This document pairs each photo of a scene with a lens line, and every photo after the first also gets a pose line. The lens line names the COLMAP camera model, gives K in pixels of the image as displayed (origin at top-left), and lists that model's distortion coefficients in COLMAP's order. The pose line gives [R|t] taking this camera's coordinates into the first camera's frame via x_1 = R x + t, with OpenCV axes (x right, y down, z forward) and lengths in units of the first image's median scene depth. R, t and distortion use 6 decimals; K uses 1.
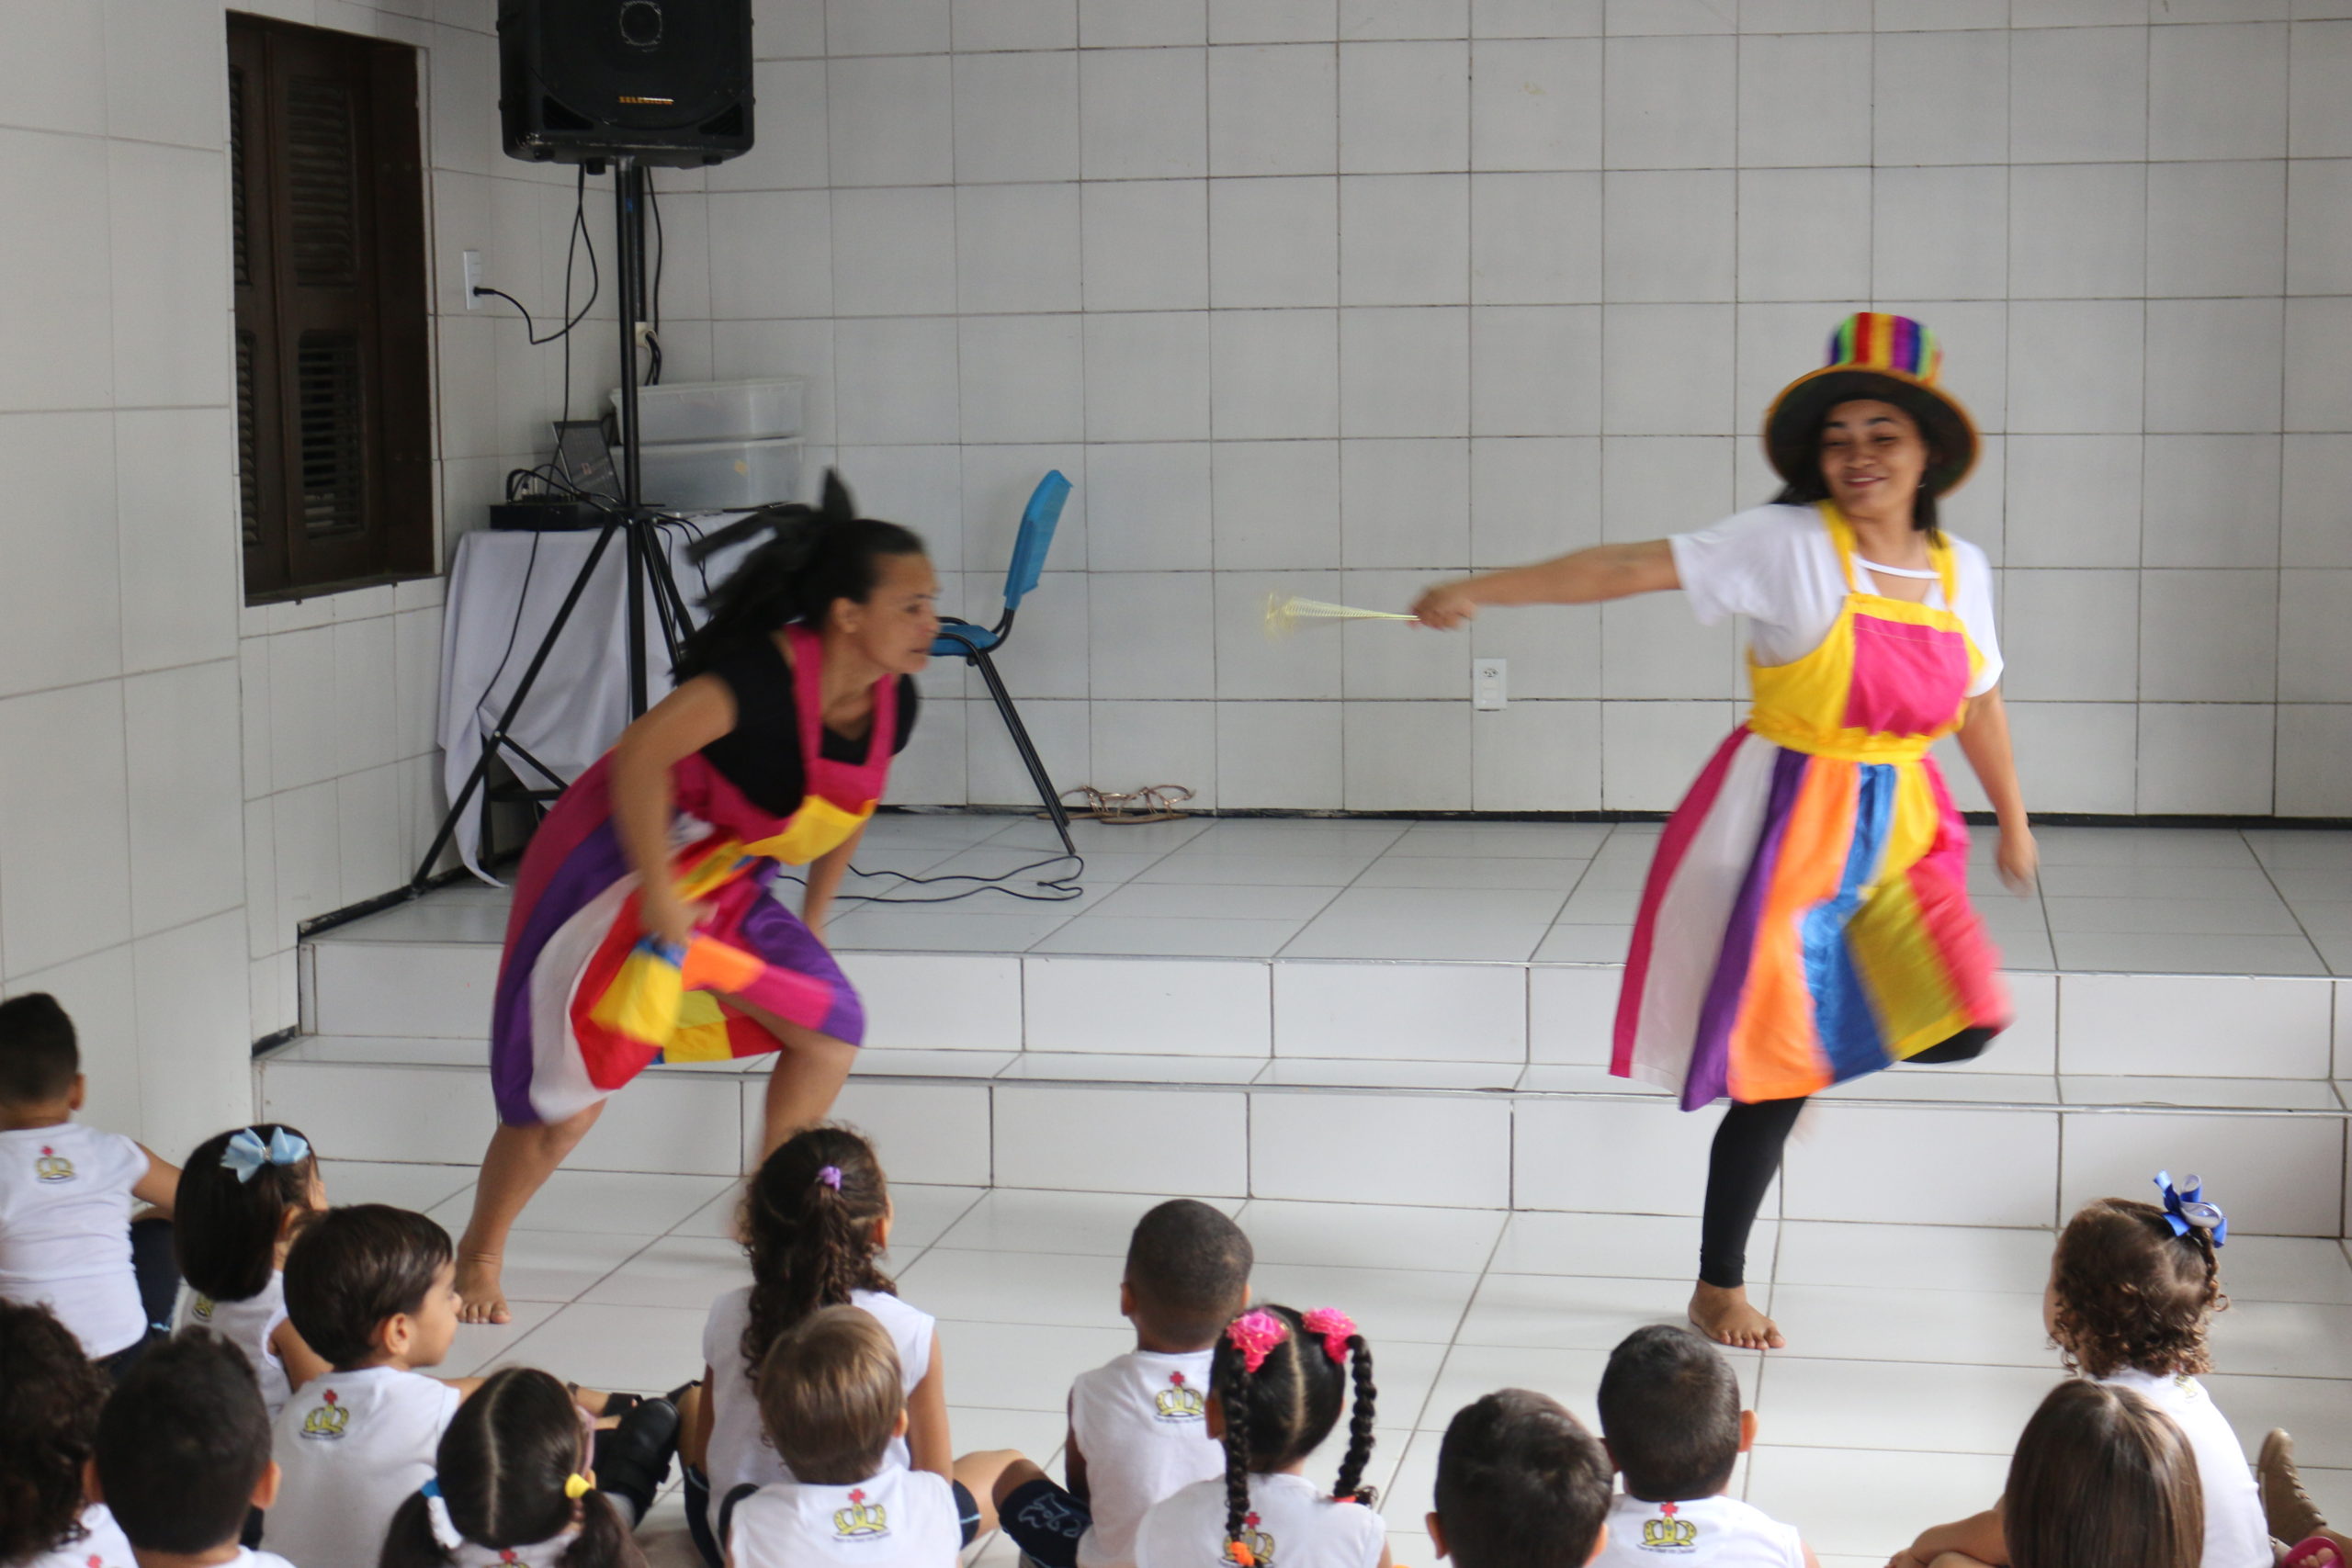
lens RADIAL K [[3914.5, 0, 1177.8], [0, 3914.5, 800.1], [0, 0, 1]] dist [0.015893, 0.000000]
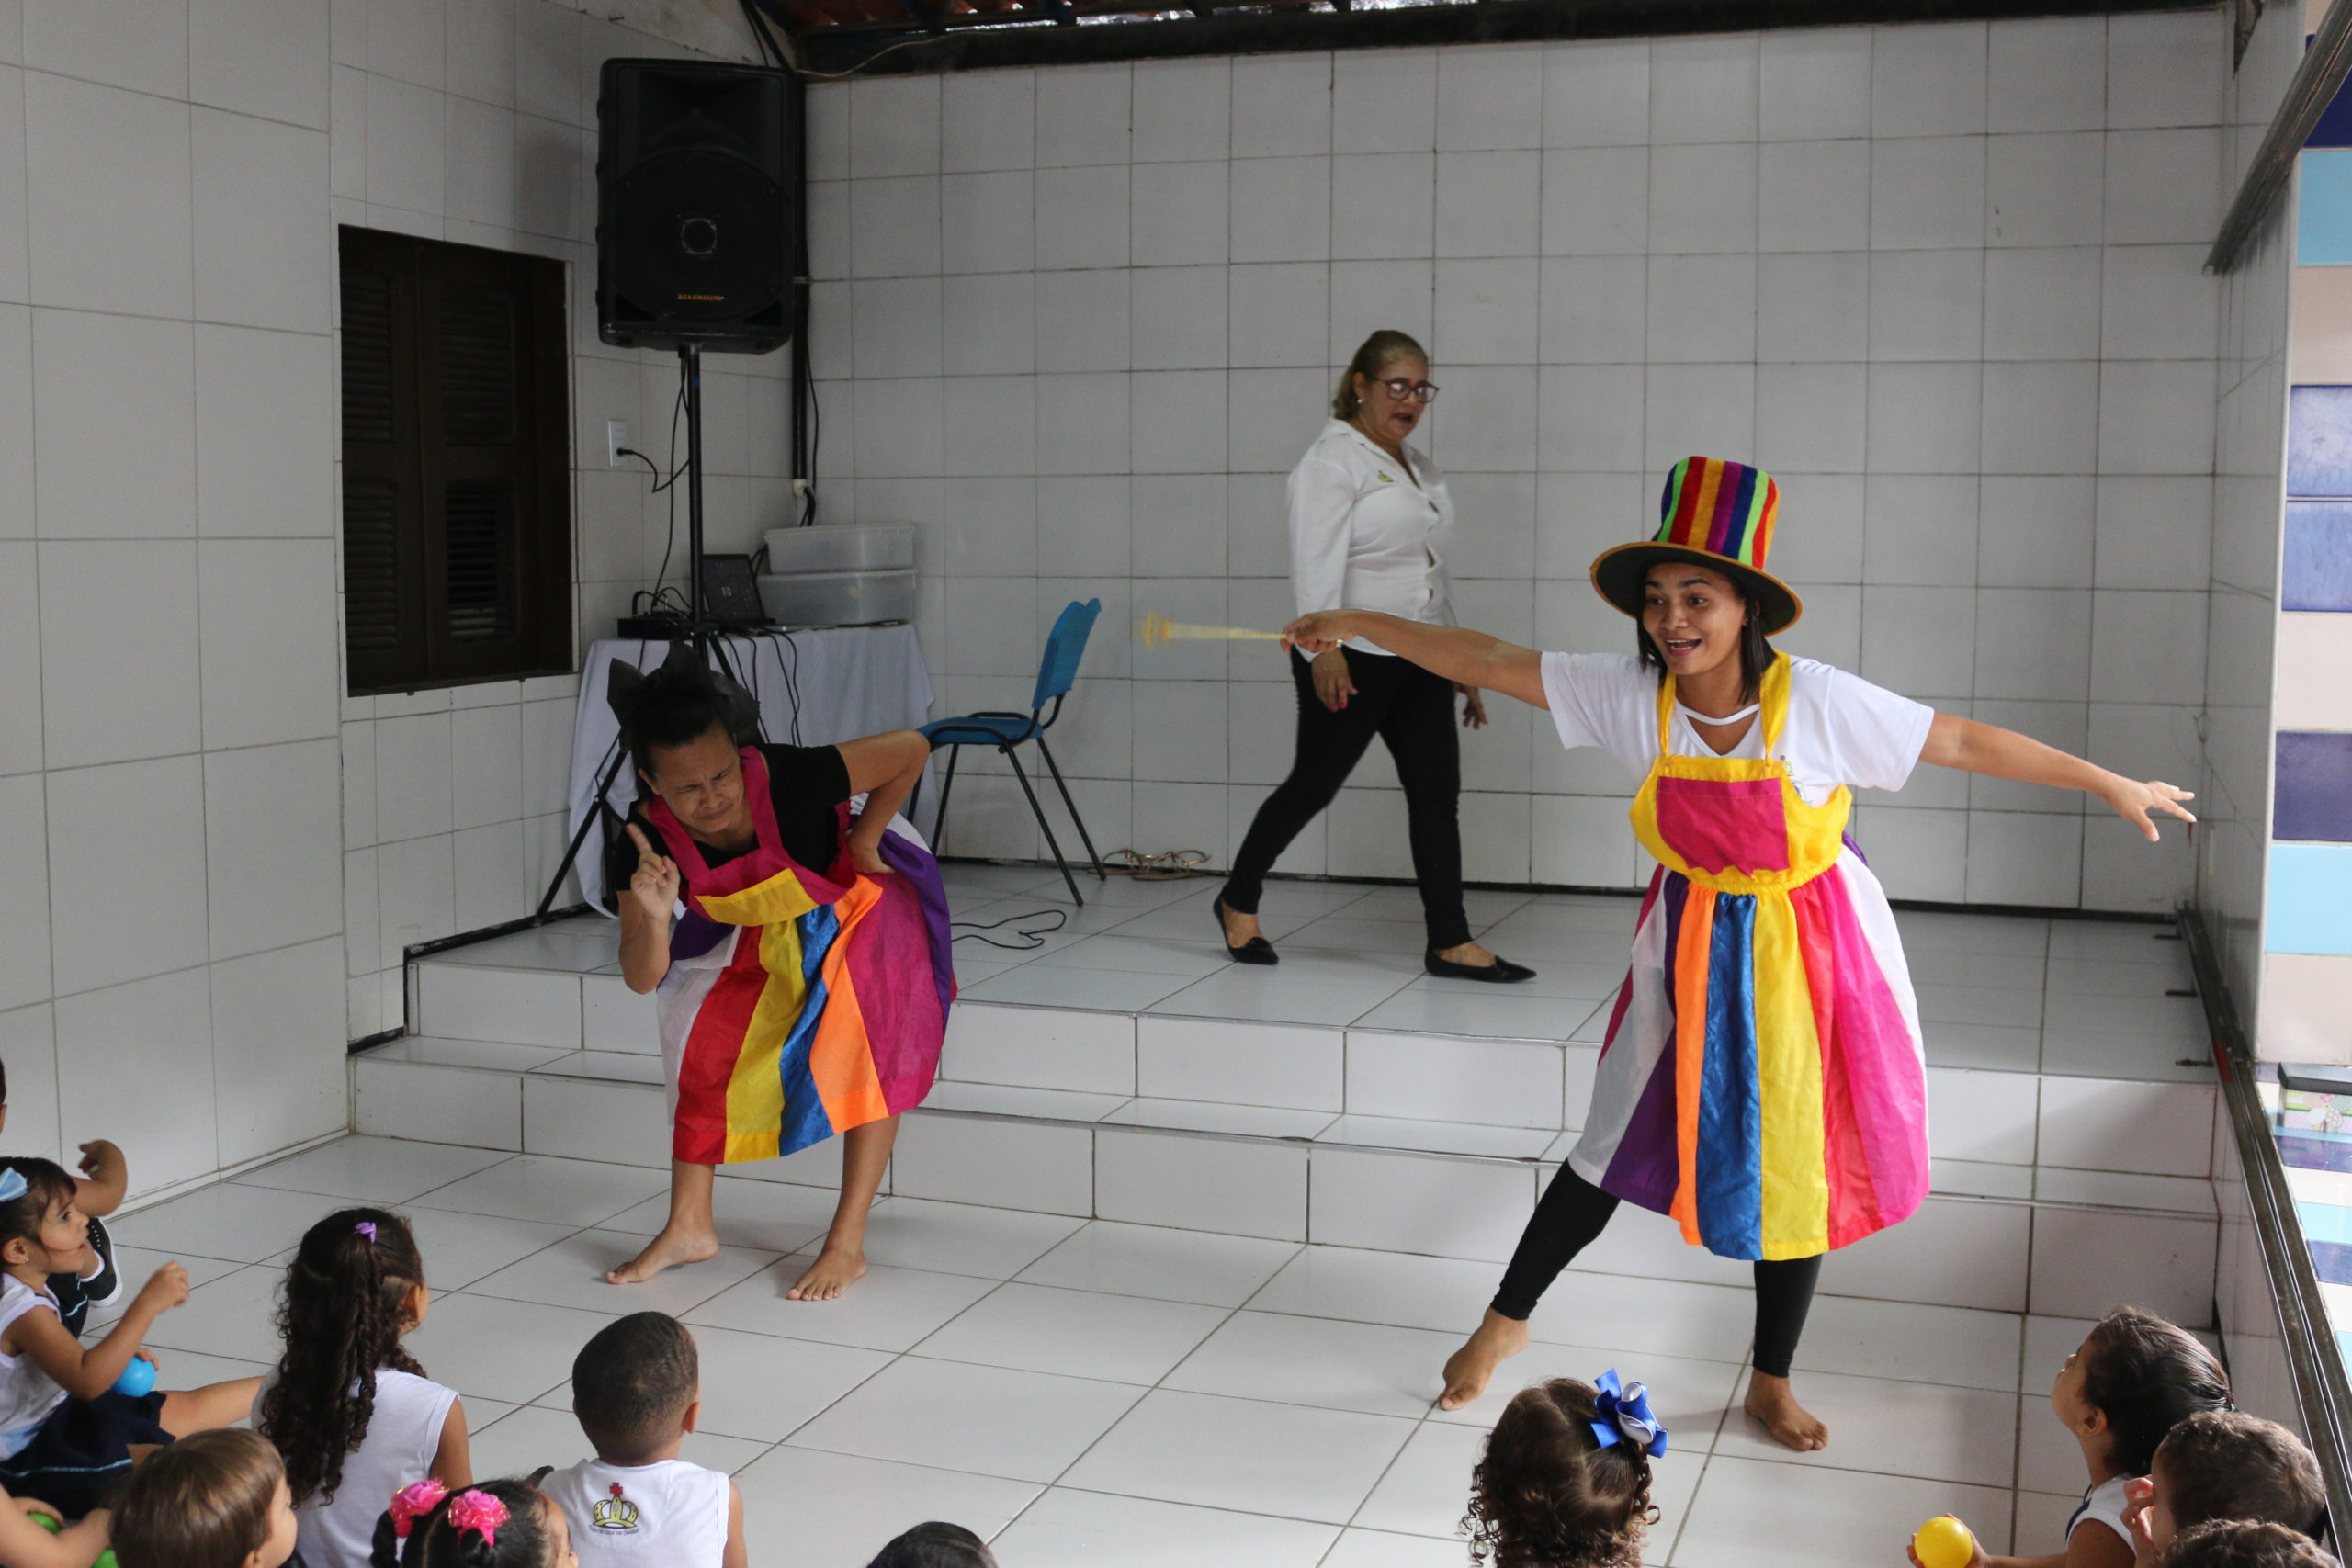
lens RADIAL K [[2594.3, 0, 1175.2], [0, 2594.3, 790.9], [0, 0, 1]] dist [-0.064461, 0.000000]
pose [[0.988171, 0.029643, -0.150465, 0.133707], [-0.031001, 0.999497, -0.006686, -0.019490], [0.150191, 0.011272, 0.988593, 0.197291]]
